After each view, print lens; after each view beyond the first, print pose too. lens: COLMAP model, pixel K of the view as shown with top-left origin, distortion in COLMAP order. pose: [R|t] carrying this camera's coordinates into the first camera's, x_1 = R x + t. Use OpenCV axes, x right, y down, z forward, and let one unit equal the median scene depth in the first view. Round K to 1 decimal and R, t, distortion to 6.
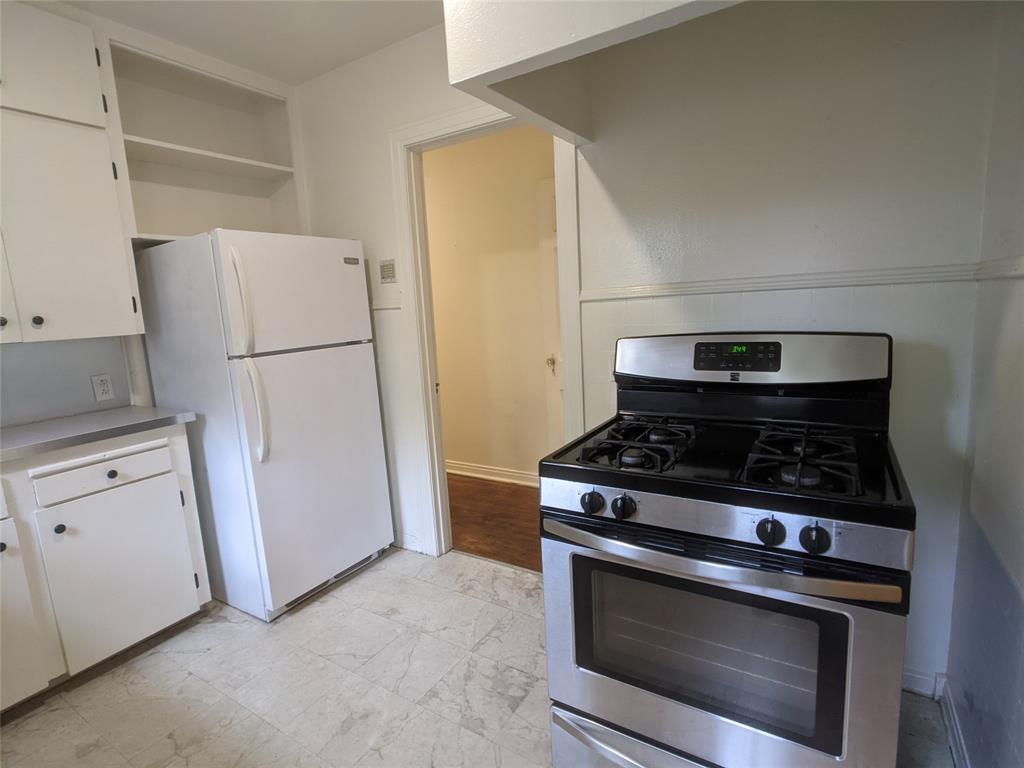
lens RADIAL K [[526.0, 0, 506.9], [0, 526.0, 380.3], [0, 0, 1]] dist [-0.005305, -0.000411]
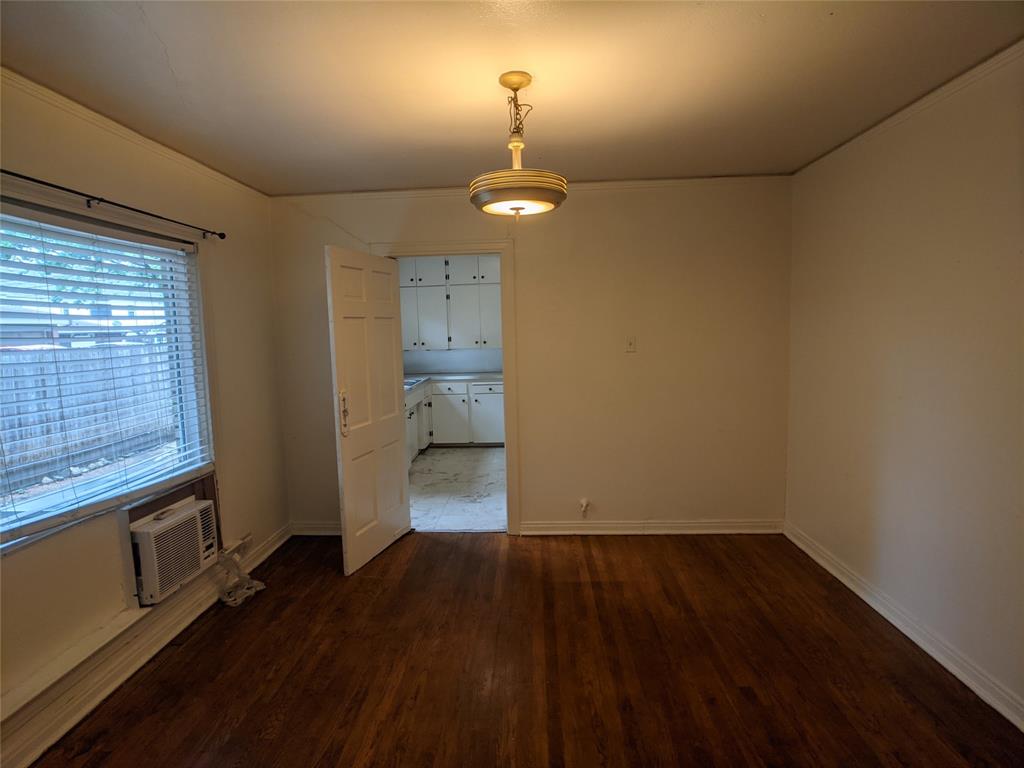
lens RADIAL K [[526.0, 0, 506.9], [0, 526.0, 380.3], [0, 0, 1]] dist [-0.005305, -0.000411]
pose [[0.495193, 0.133569, -0.858454, 2.018426], [-0.131226, 0.988274, 0.078071, -0.142309], [0.858815, 0.073991, 0.506914, -0.571189]]
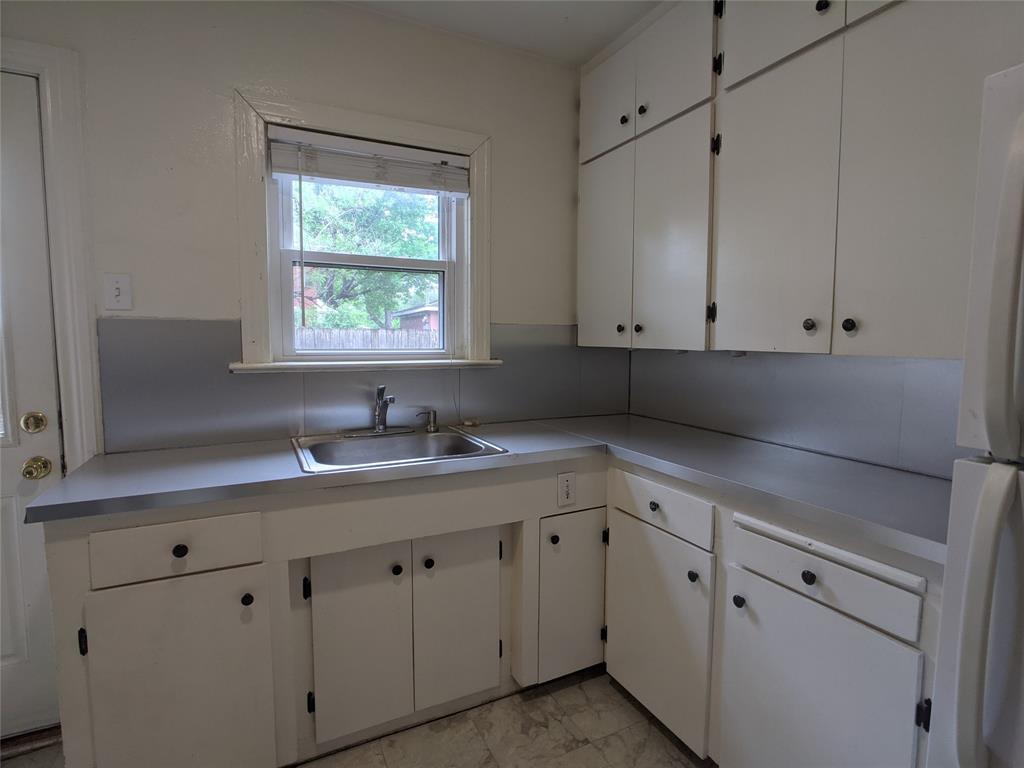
lens RADIAL K [[526.0, 0, 506.9], [0, 526.0, 380.3], [0, 0, 1]] dist [-0.005305, -0.000411]
pose [[-0.521033, 0.126366, -0.844130, -0.069507], [-0.102441, 0.972573, 0.208825, -0.129430], [0.847367, 0.195278, -0.493797, 0.891062]]
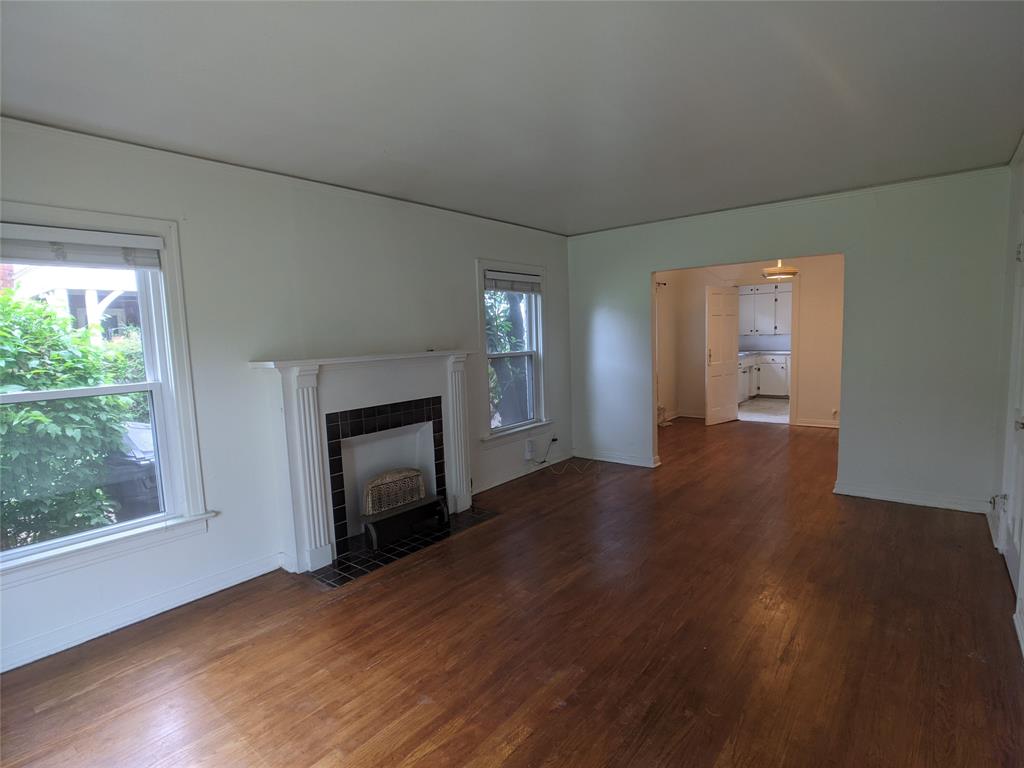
lens RADIAL K [[550.8, 0, 512.2], [0, 550.8, 392.5], [0, 0, 1]] dist [-0.001923, -0.000174]
pose [[-0.090894, 0.169288, -0.981366, 4.419033], [-0.109907, 0.977720, 0.178838, -0.149817], [0.989777, 0.124114, -0.070263, -1.259705]]
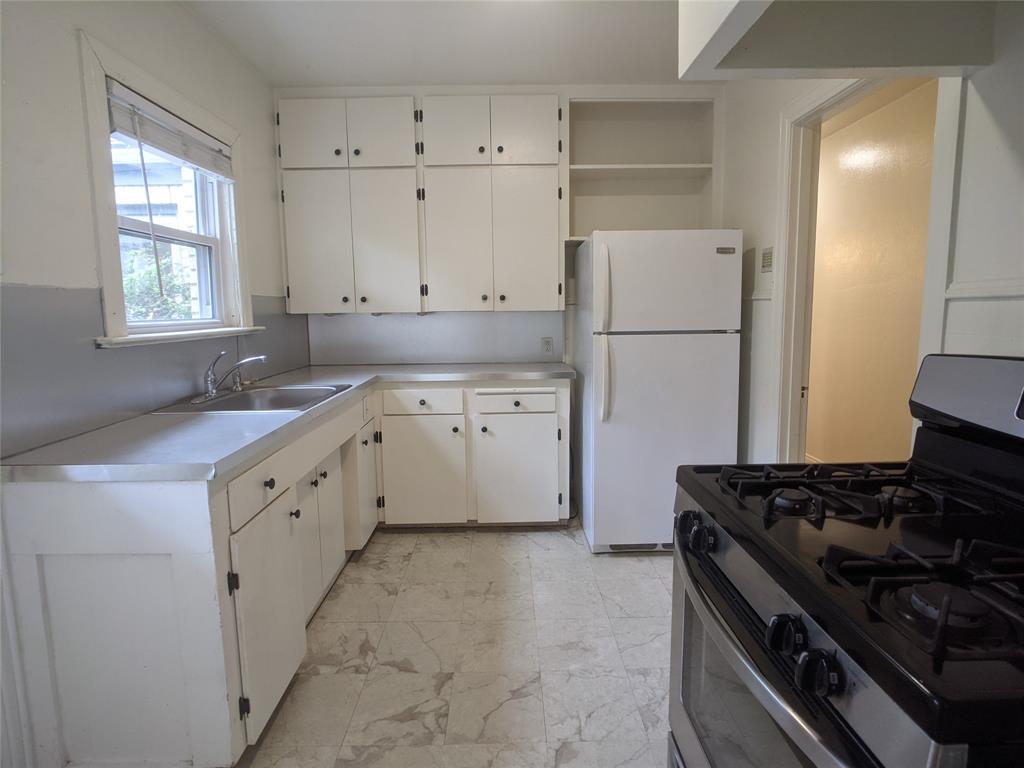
lens RADIAL K [[532.1, 0, 515.2], [0, 532.1, 366.9], [0, 0, 1]] dist [-0.003658, -0.000999]
pose [[0.548662, 0.143293, -0.823673, 0.428077], [-0.143165, 0.986753, 0.076299, -0.033541], [0.823695, 0.076058, 0.561908, 0.138224]]
